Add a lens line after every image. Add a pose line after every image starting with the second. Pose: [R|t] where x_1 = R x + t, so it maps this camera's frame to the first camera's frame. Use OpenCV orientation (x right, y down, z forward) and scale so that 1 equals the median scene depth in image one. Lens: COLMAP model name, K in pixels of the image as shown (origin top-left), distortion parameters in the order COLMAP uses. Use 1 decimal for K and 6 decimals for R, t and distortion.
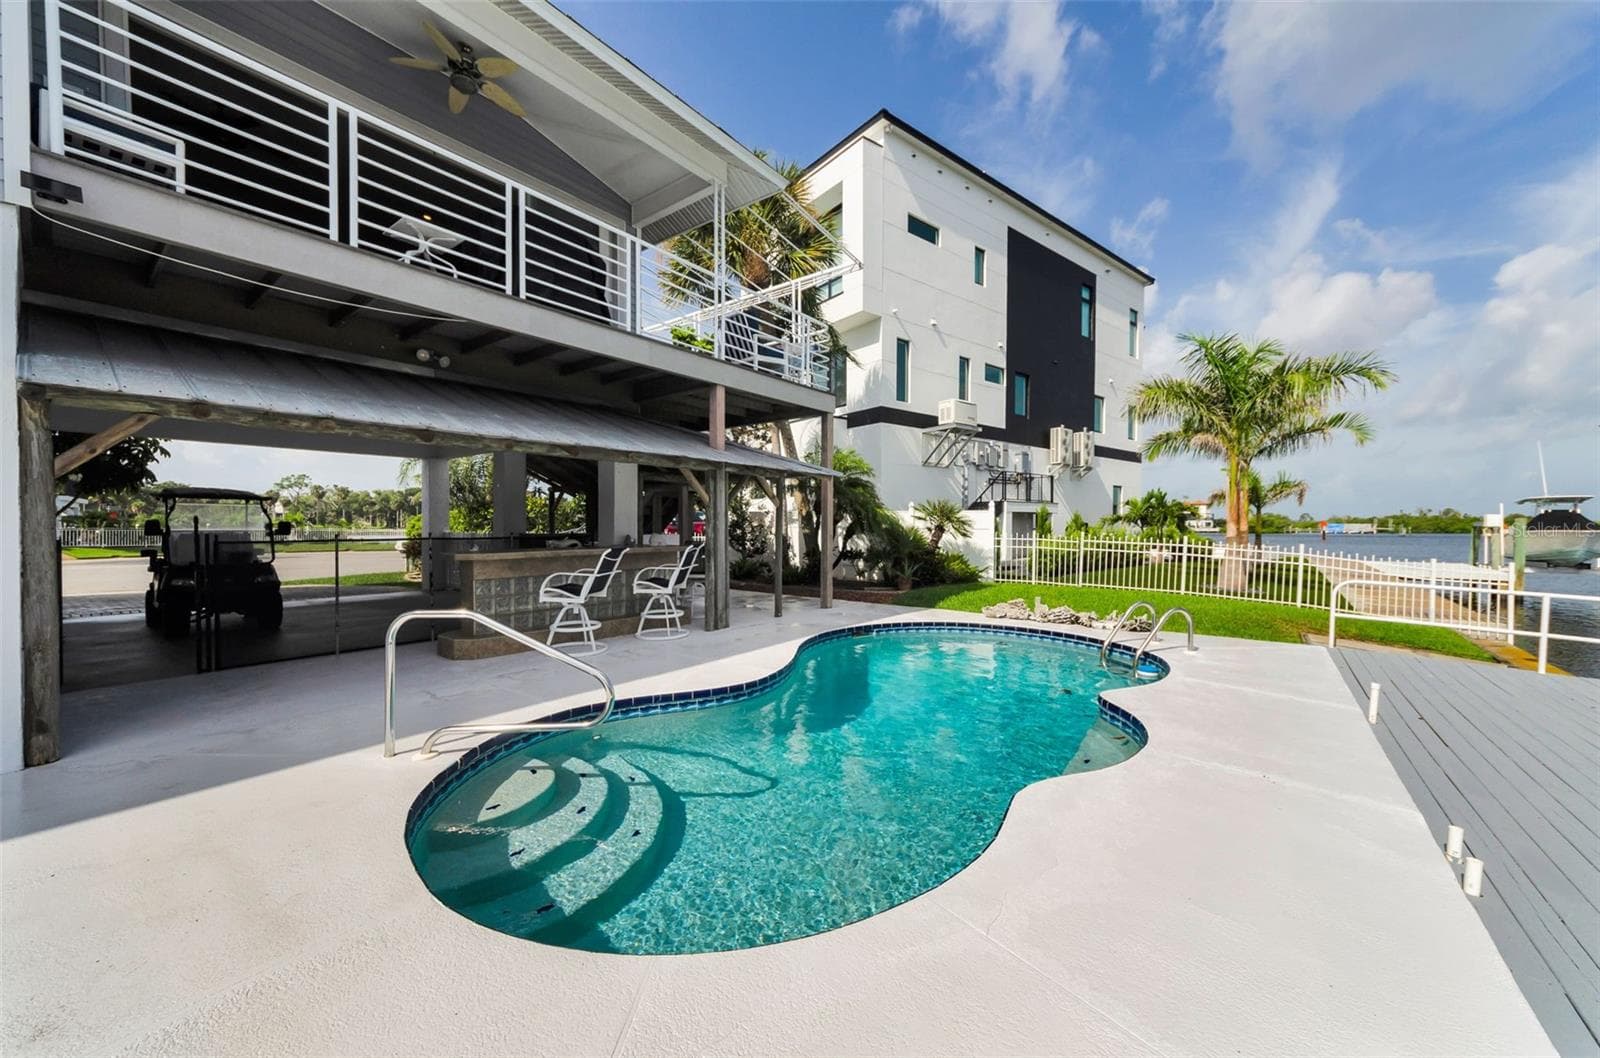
lens RADIAL K [[594.5, 0, 803.3], [0, 594.5, 536.8], [0, 0, 1]] dist [0.001812, 0.000245]
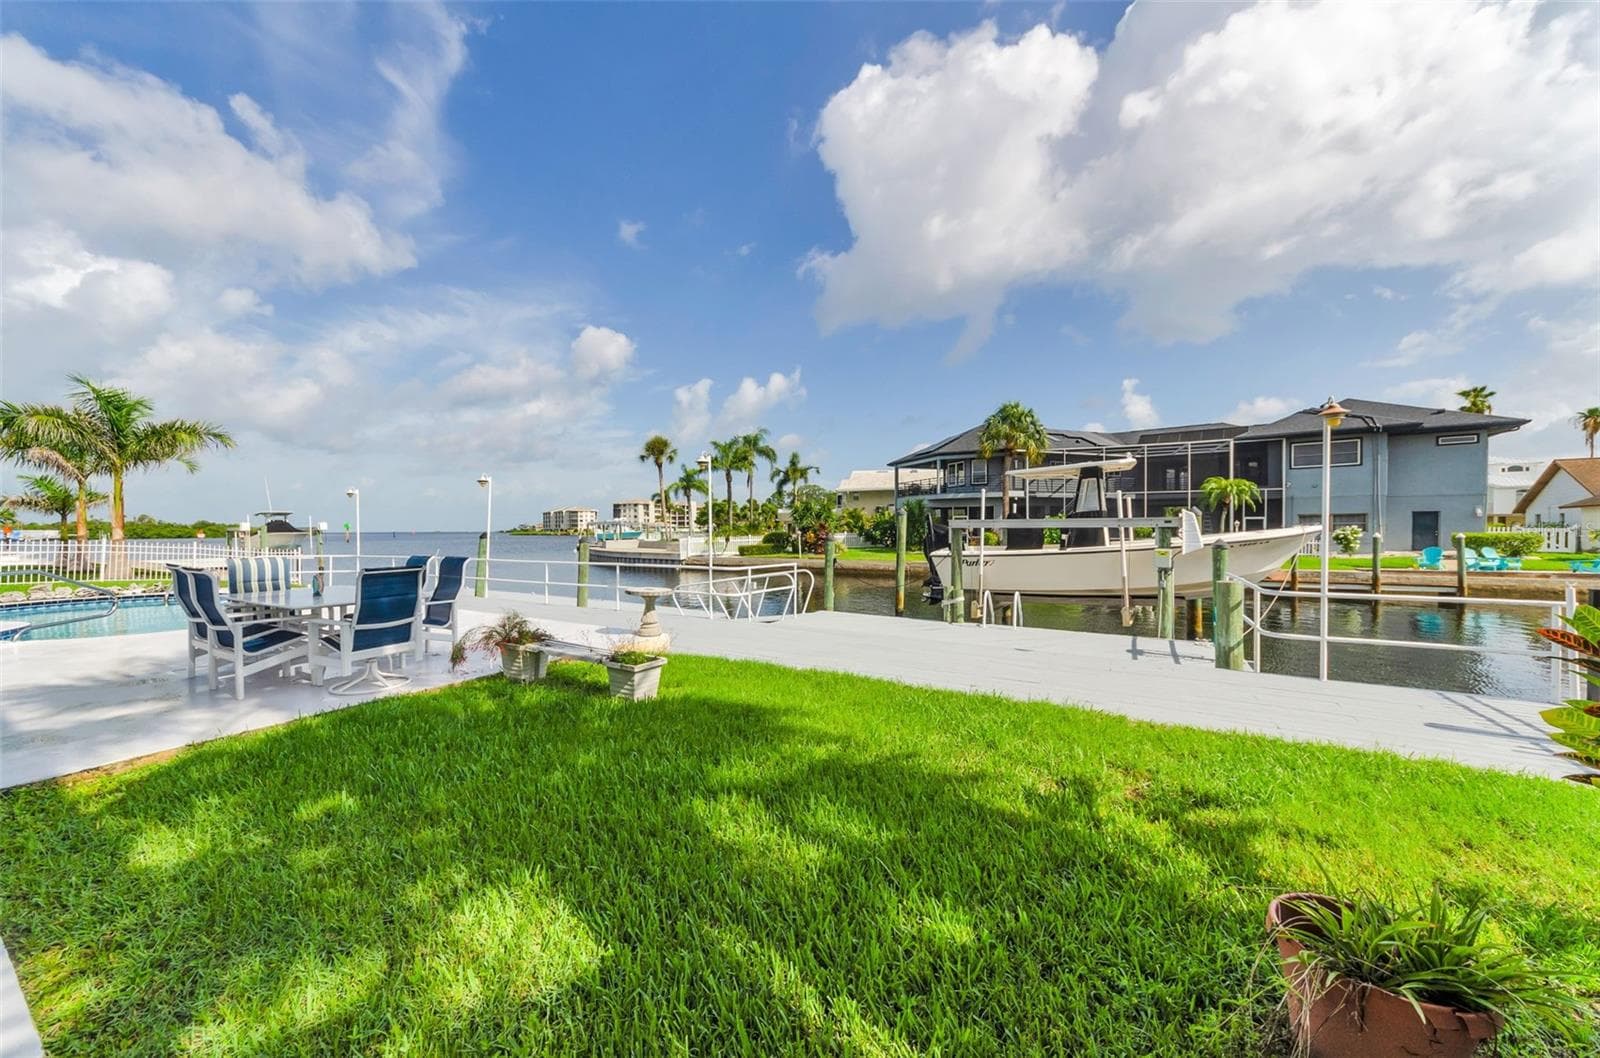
lens RADIAL K [[581.7, 0, 798.8], [0, 581.7, 527.0], [0, 0, 1]] dist [0.000877, 0.000259]
pose [[-0.109721, 0.001741, 0.993961, -0.493632], [0.024353, 0.999703, 0.000937, 0.006758], [-0.993664, 0.024308, -0.109730, -0.244883]]
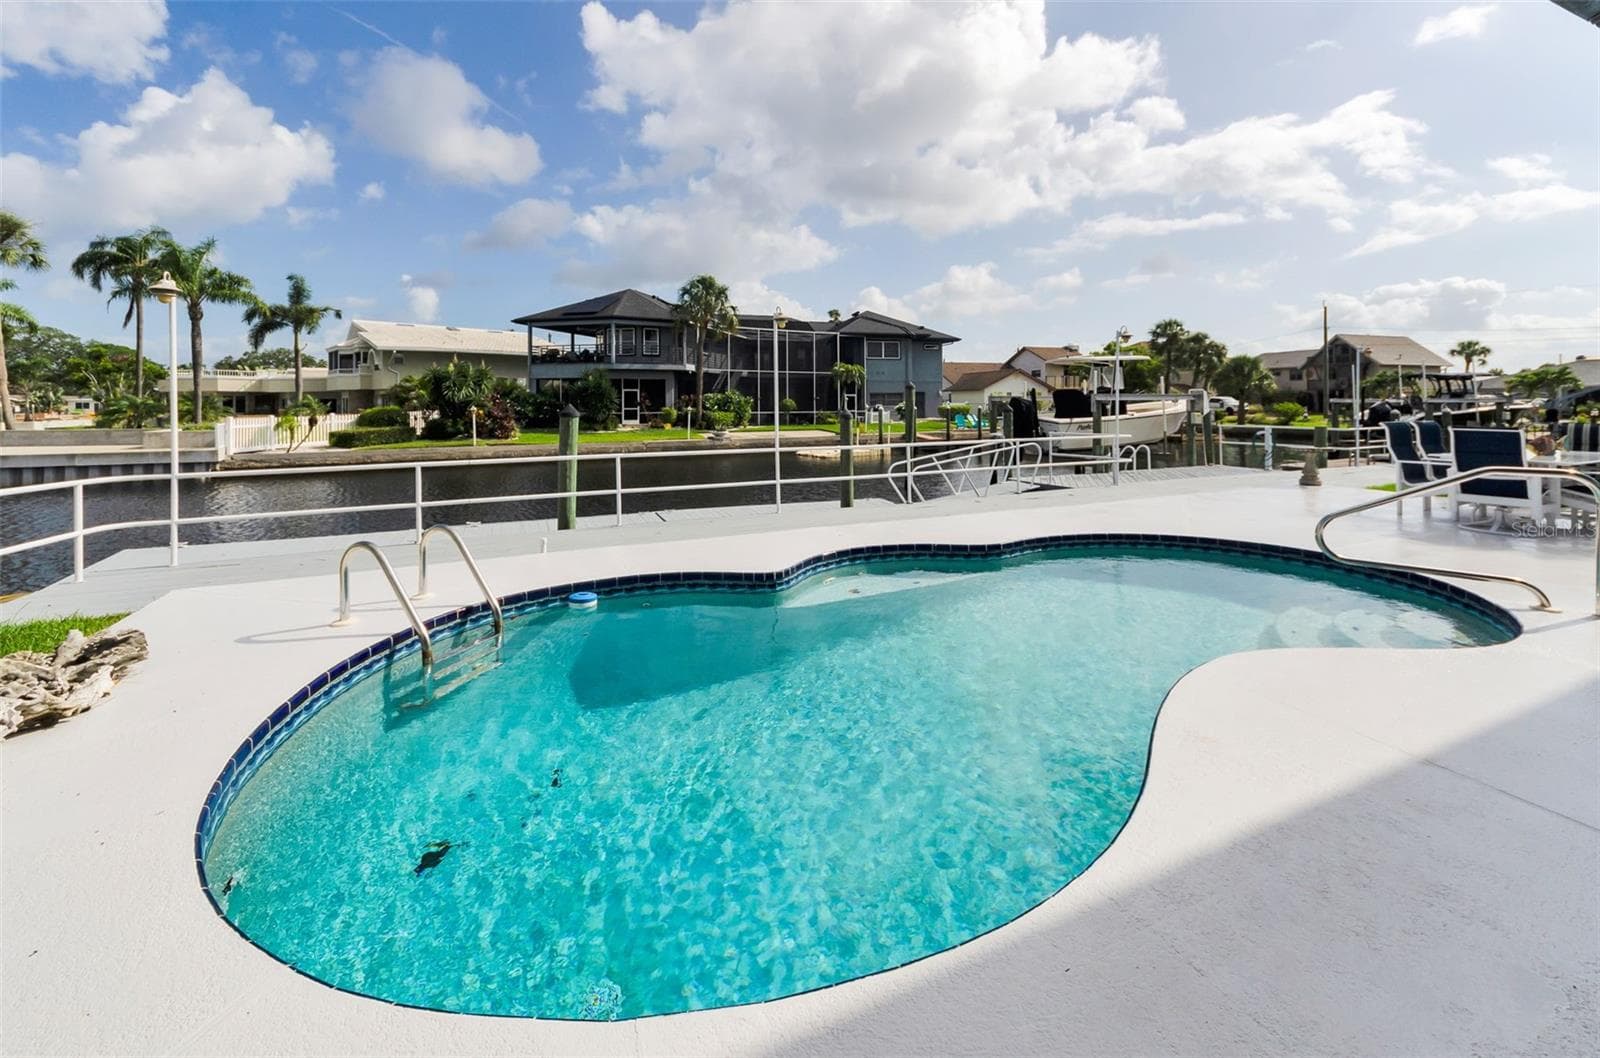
lens RADIAL K [[629.7, 0, 804.7], [0, 629.7, 430.0], [0, 0, 1]] dist [0.005251, -0.002125]
pose [[-0.878563, -0.018845, 0.477255, -0.015089], [0.012694, 0.997947, 0.062772, -0.004264], [-0.477458, 0.061208, -0.876520, 0.398003]]
